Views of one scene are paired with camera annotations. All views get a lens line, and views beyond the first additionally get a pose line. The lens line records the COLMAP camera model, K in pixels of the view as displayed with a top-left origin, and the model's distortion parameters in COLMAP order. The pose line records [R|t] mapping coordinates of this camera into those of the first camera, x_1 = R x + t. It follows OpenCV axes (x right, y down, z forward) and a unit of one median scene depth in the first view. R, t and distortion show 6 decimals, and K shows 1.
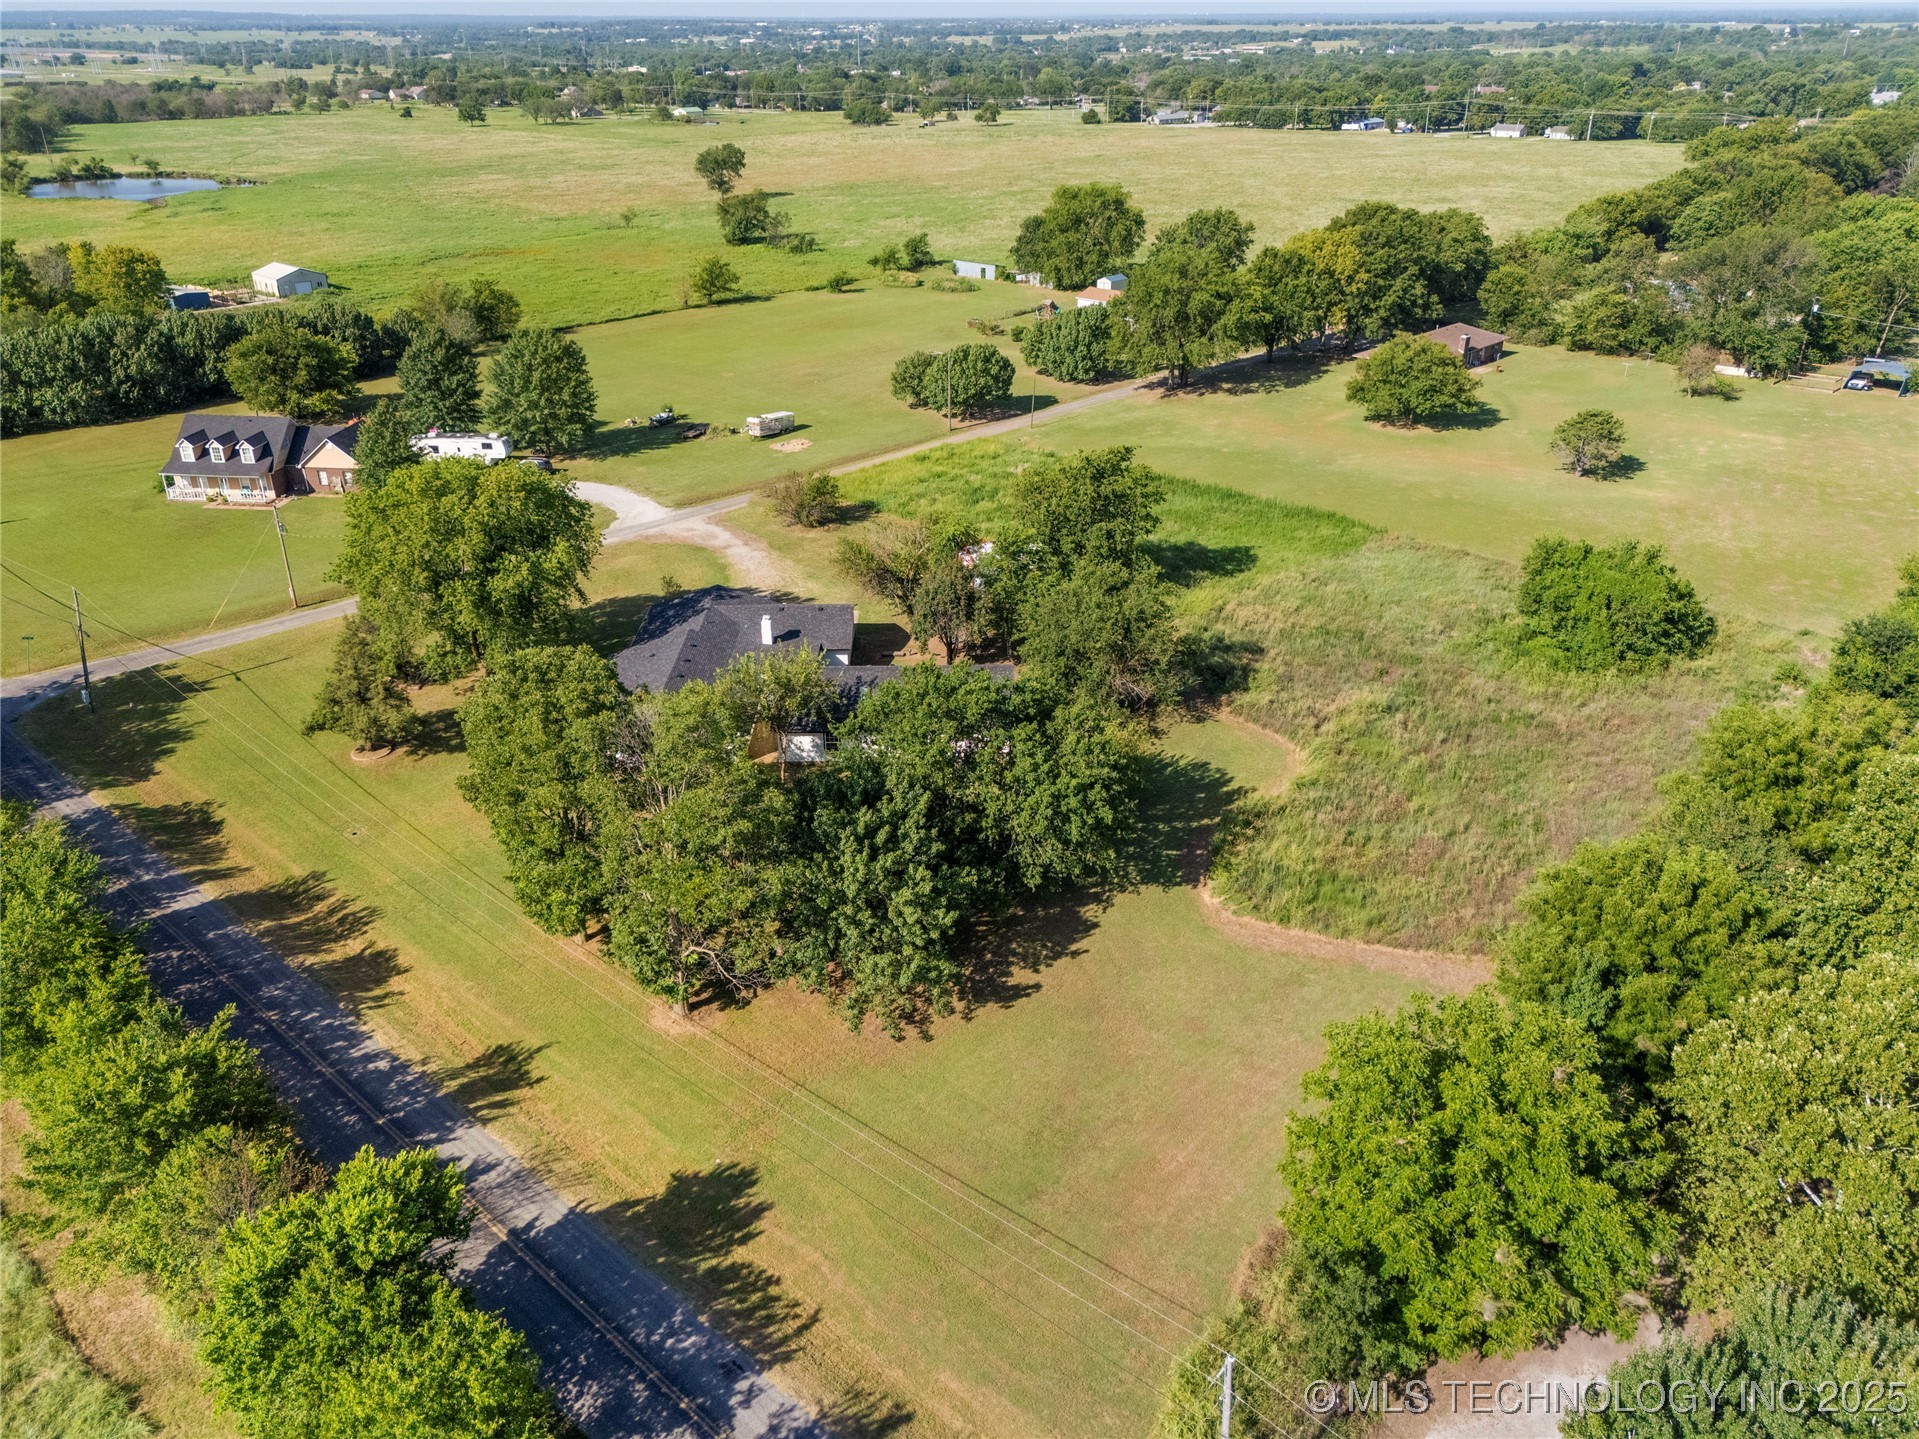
lens RADIAL K [[1483.4, 0, 959.5], [0, 1483.4, 719.5], [0, 0, 1]] dist [0.049974, -0.002632]
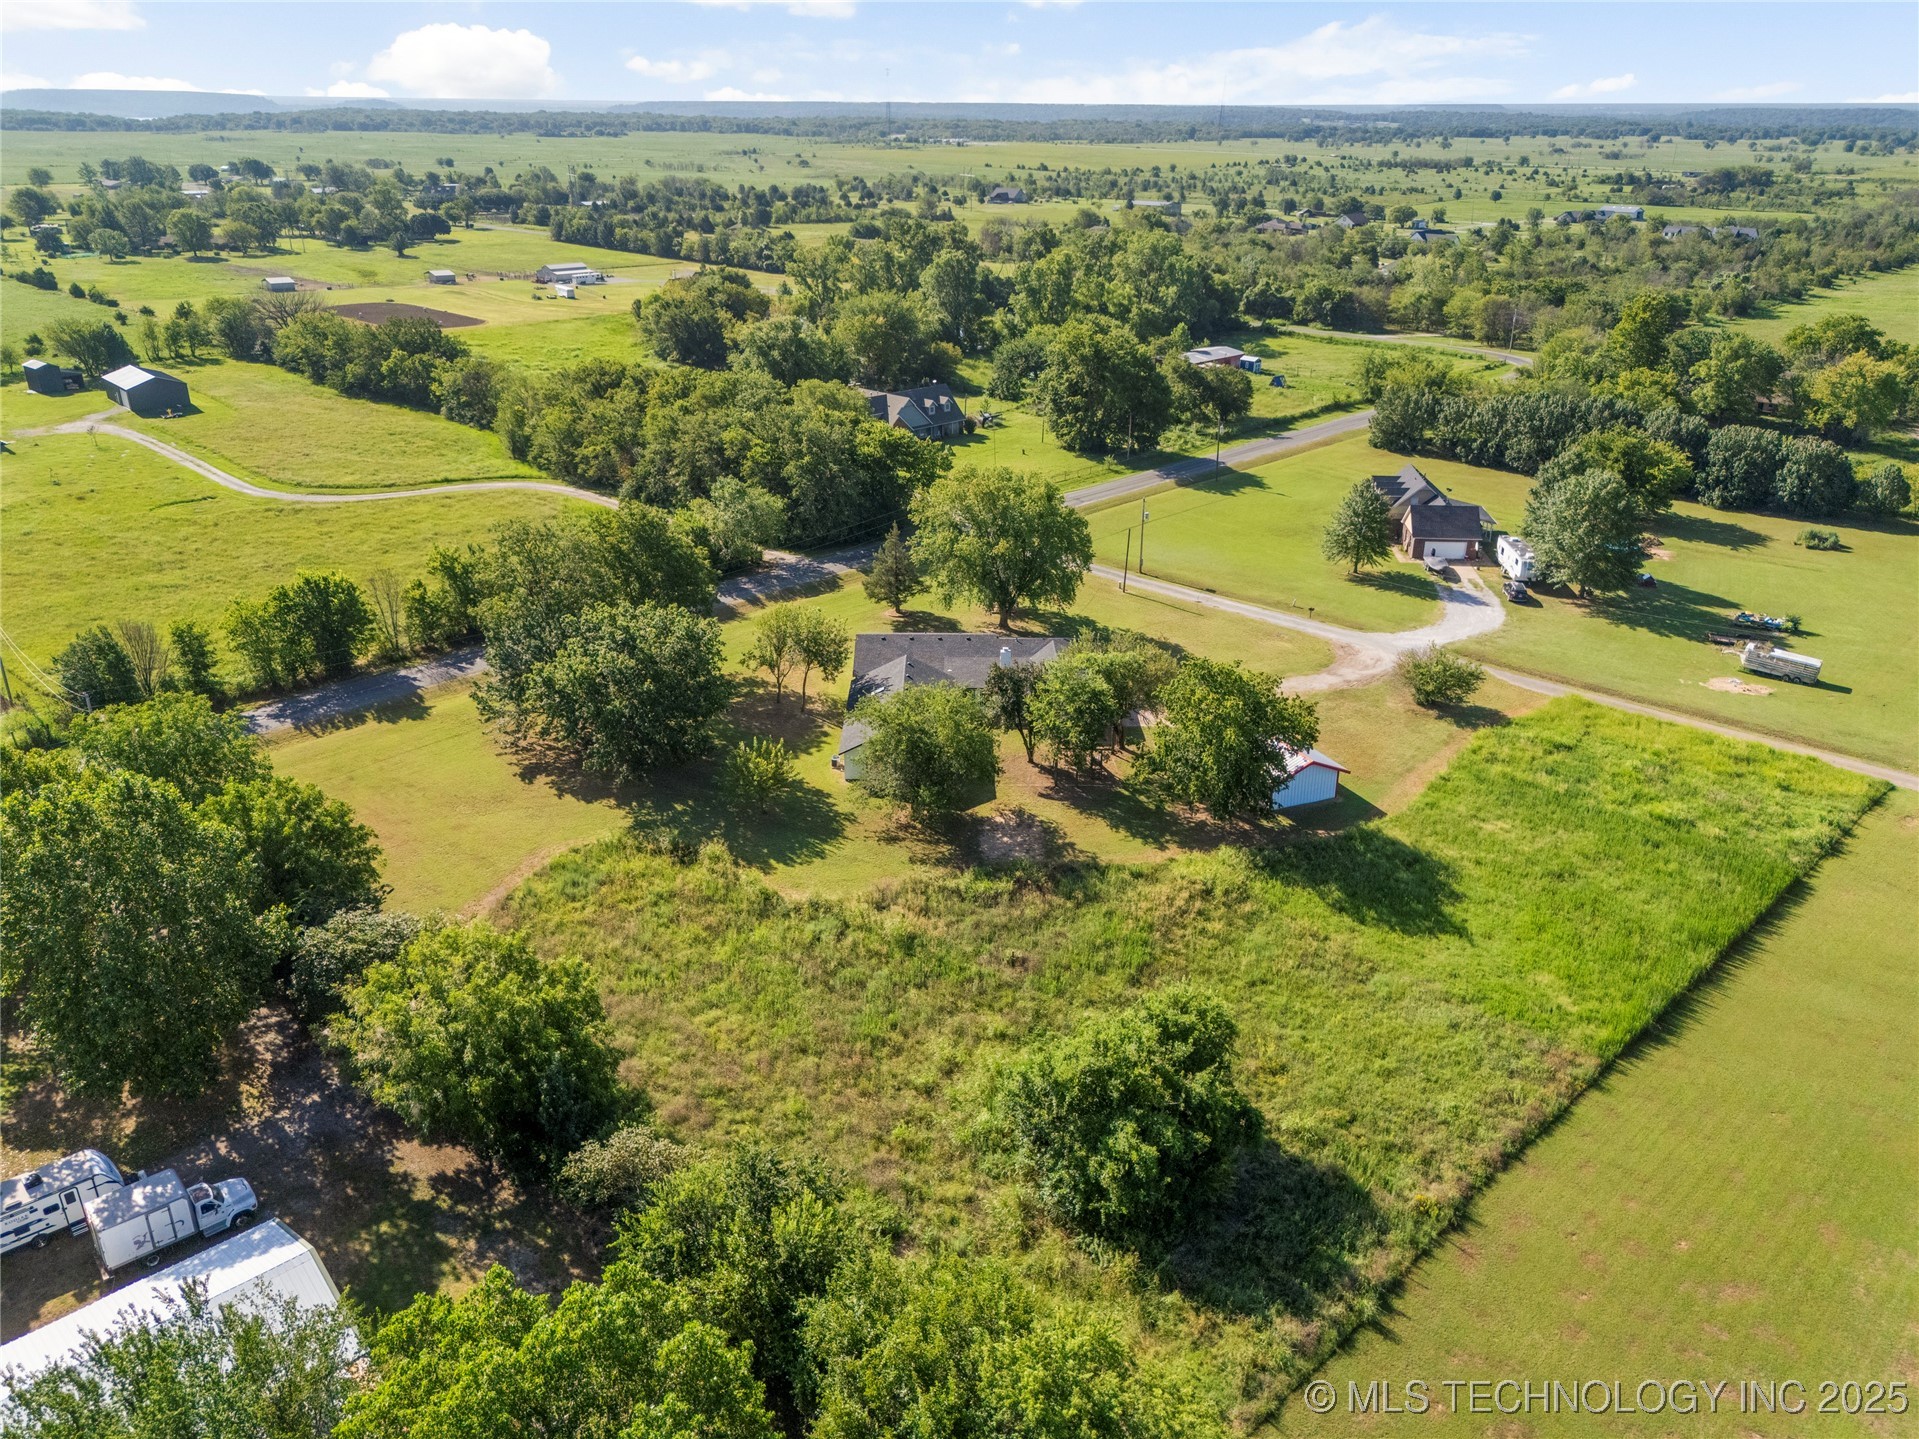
lens RADIAL K [[1457.0, 0, 955.2], [0, 1457.0, 660.2], [0, 0, 1]] dist [0.049052, -0.032414]
pose [[-0.005714, 0.361135, -0.932496, 1.326566], [-0.429191, 0.841368, 0.328473, -0.581156], [0.903196, 0.402096, 0.150188, 1.021653]]
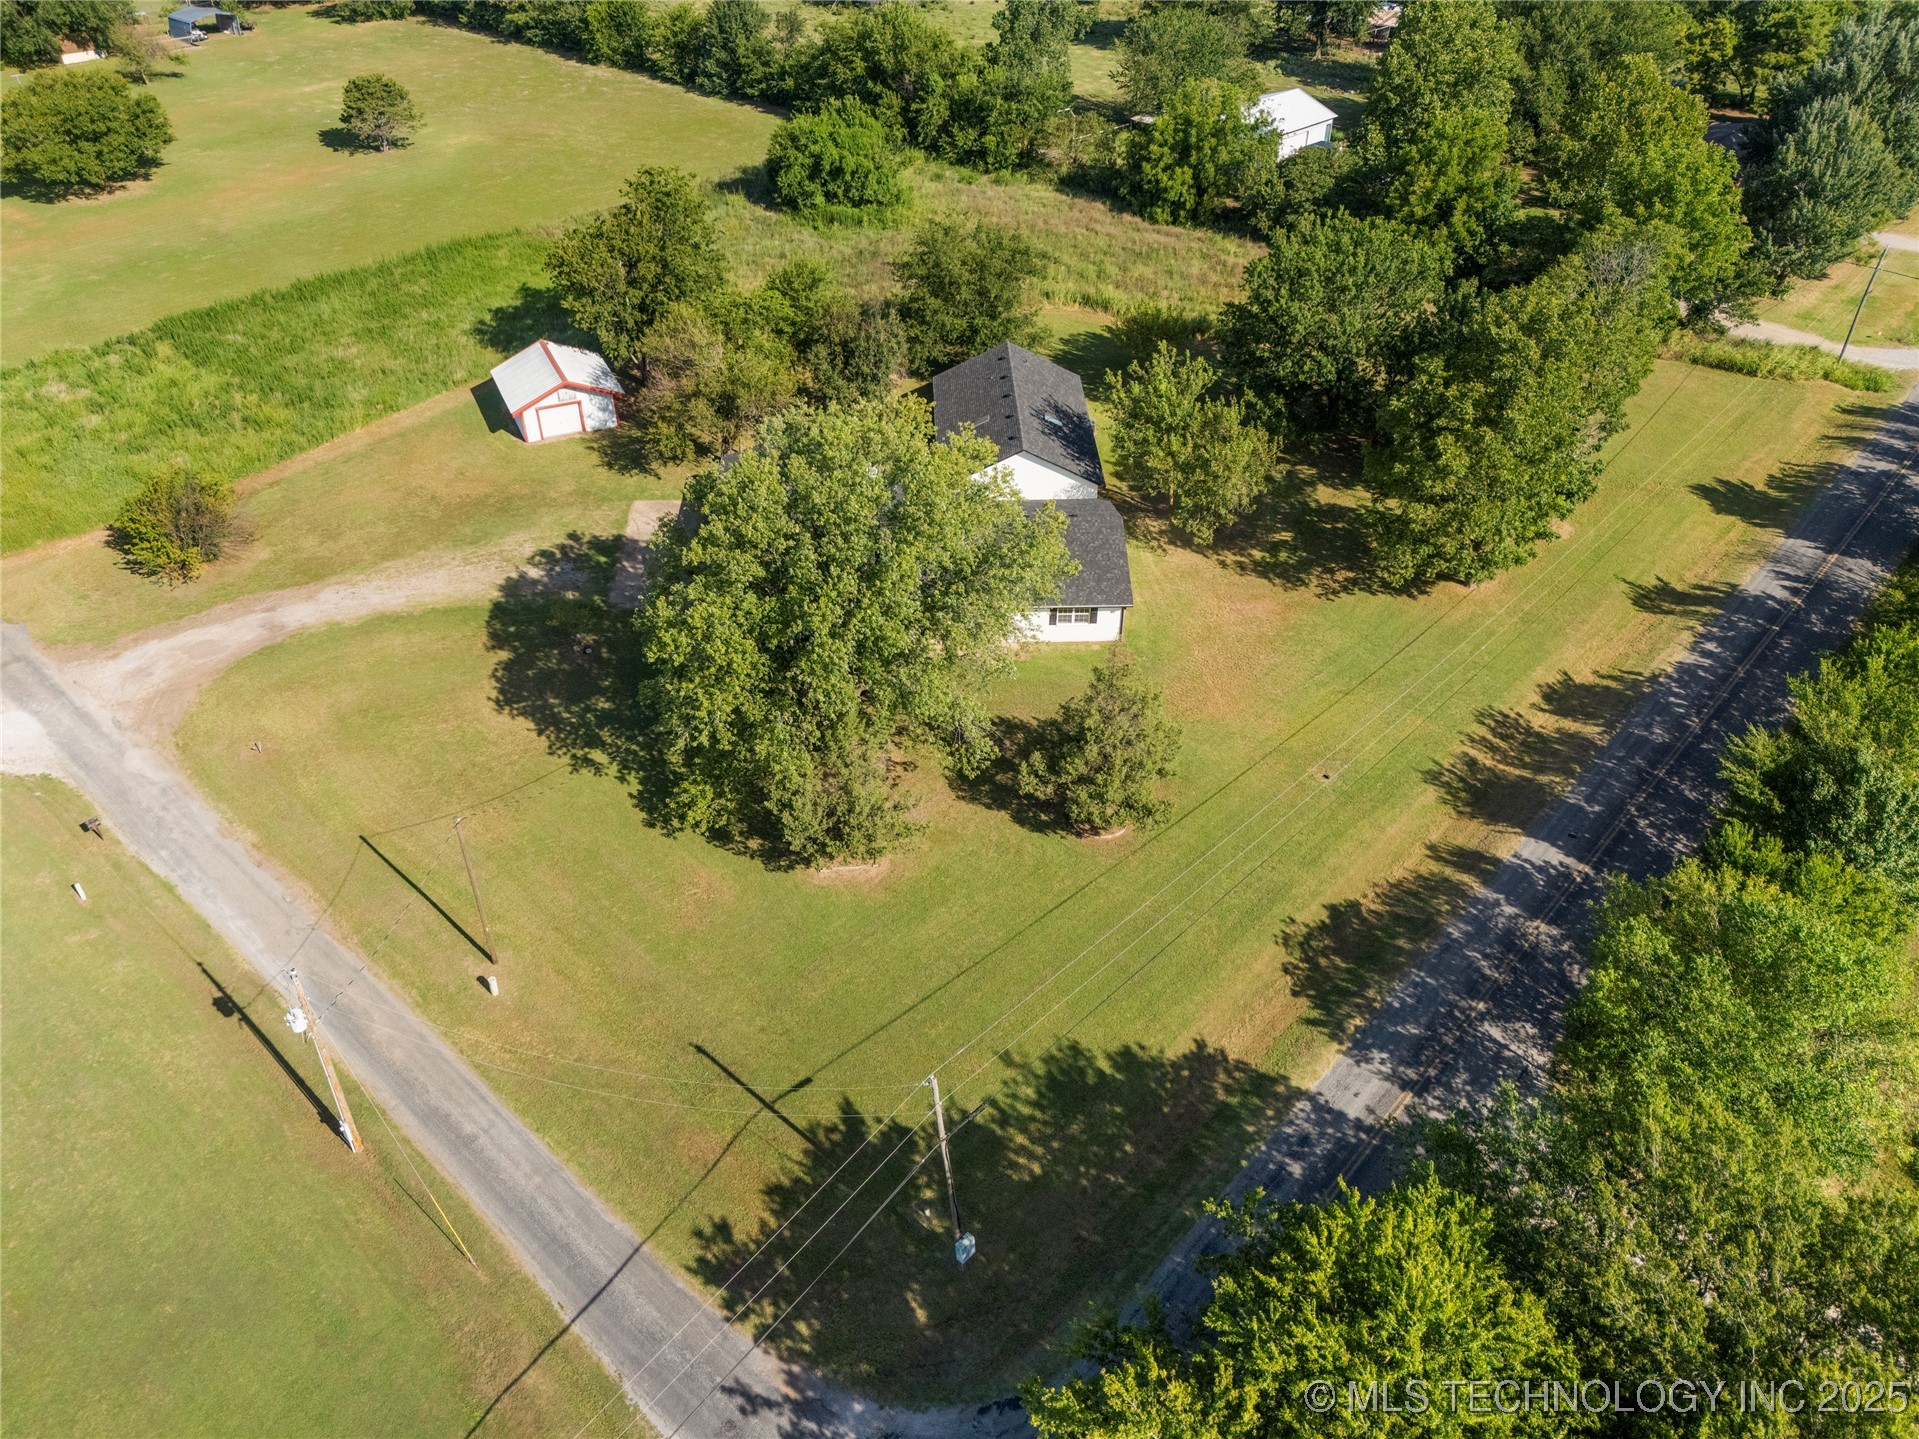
lens RADIAL K [[1457.0, 0, 955.2], [0, 1457.0, 660.2], [0, 0, 1]] dist [0.049052, -0.032414]
pose [[-0.027775, -0.562908, 0.826053, -1.090646], [0.427725, 0.740207, 0.518791, -0.489446], [-0.903482, 0.367733, 0.220211, 1.076448]]
